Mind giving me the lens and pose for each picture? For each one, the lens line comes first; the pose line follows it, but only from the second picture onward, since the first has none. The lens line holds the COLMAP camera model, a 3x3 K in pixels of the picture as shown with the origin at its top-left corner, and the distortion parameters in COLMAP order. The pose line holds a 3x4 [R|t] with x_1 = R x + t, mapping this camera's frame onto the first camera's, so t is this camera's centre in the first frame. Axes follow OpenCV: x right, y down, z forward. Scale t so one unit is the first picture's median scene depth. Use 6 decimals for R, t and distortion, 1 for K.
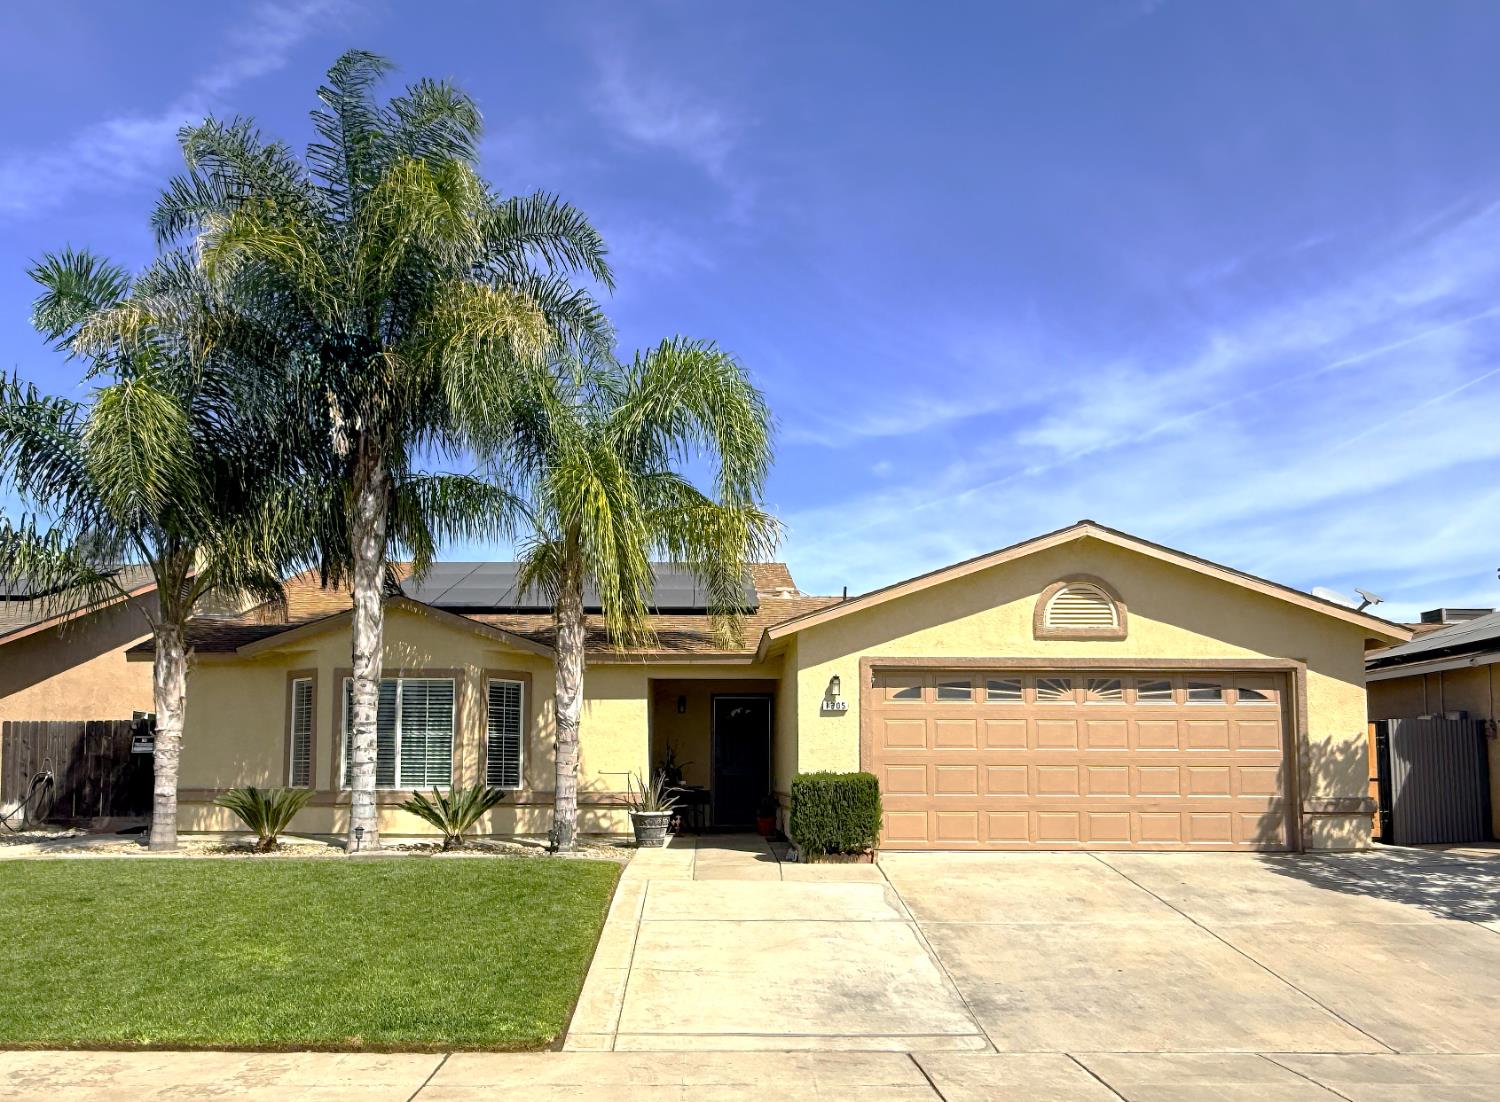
lens RADIAL K [[1211.9, 0, 698.6], [0, 1211.9, 695.3], [0, 0, 1]] dist [-0.033395, 0.046445]
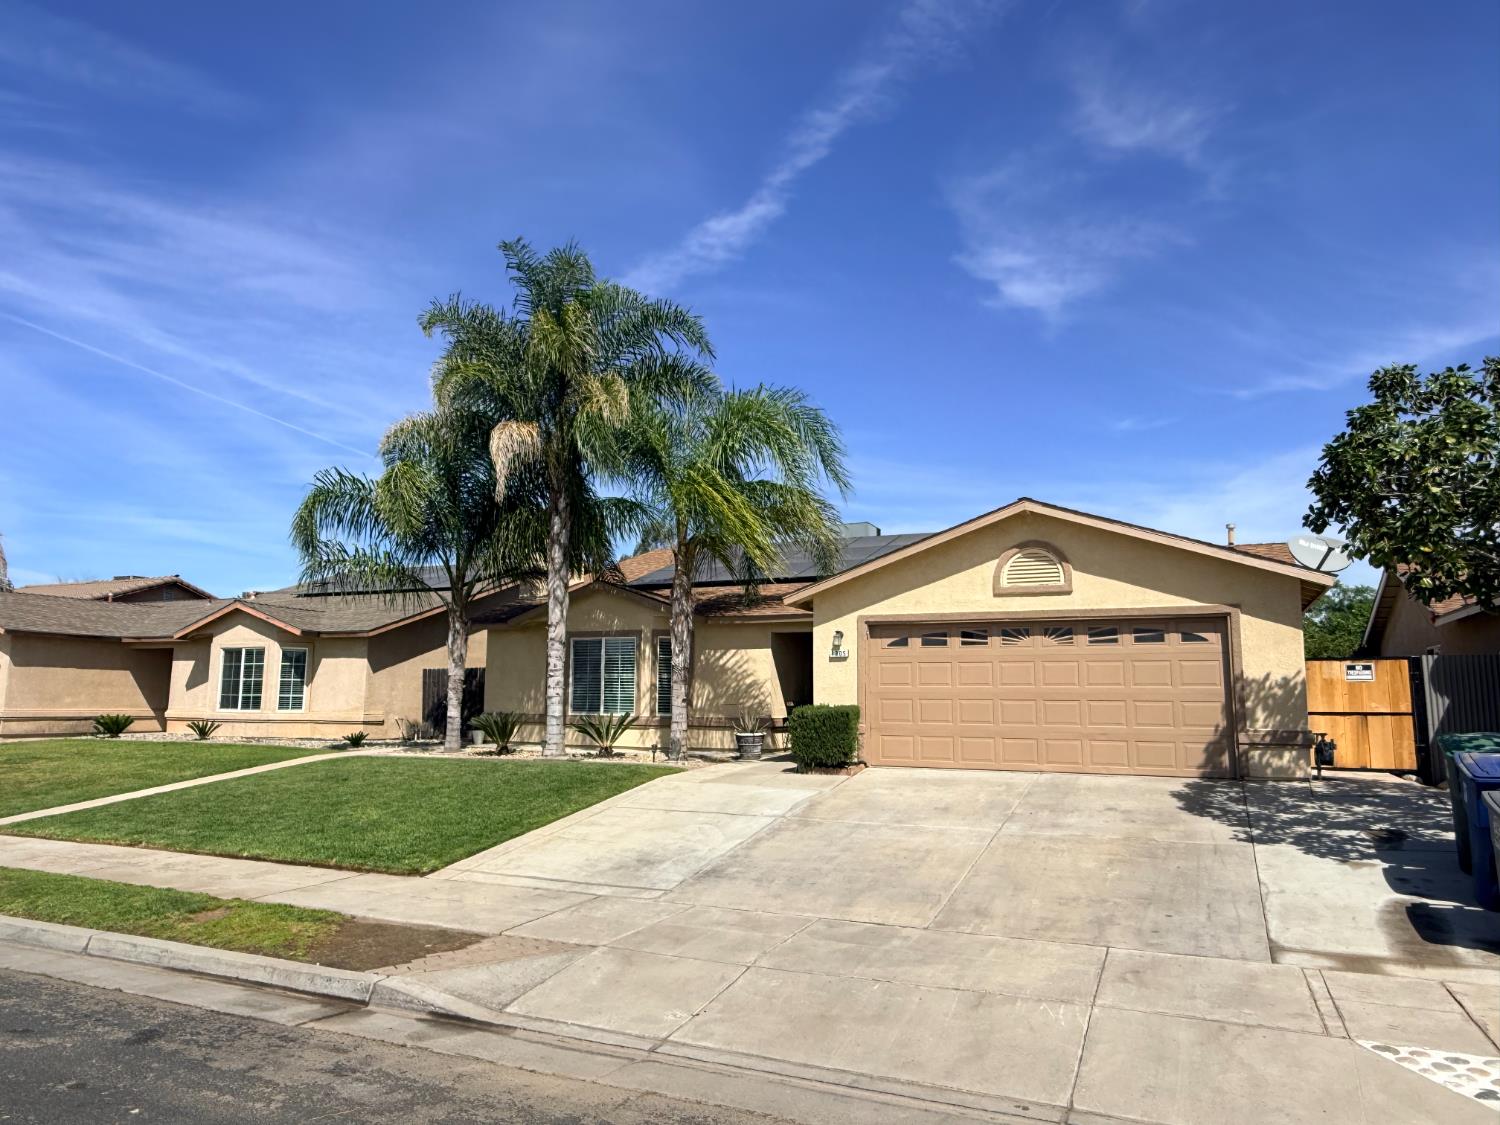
lens RADIAL K [[1008.3, 0, 708.1], [0, 1008.3, 557.4], [0, 0, 1]] dist [-0.038559, 0.013905]
pose [[0.900785, -0.056670, -0.430552, 0.442525], [0.022571, 0.996218, -0.083900, -0.006570], [0.433678, 0.065858, 0.898658, -0.044516]]
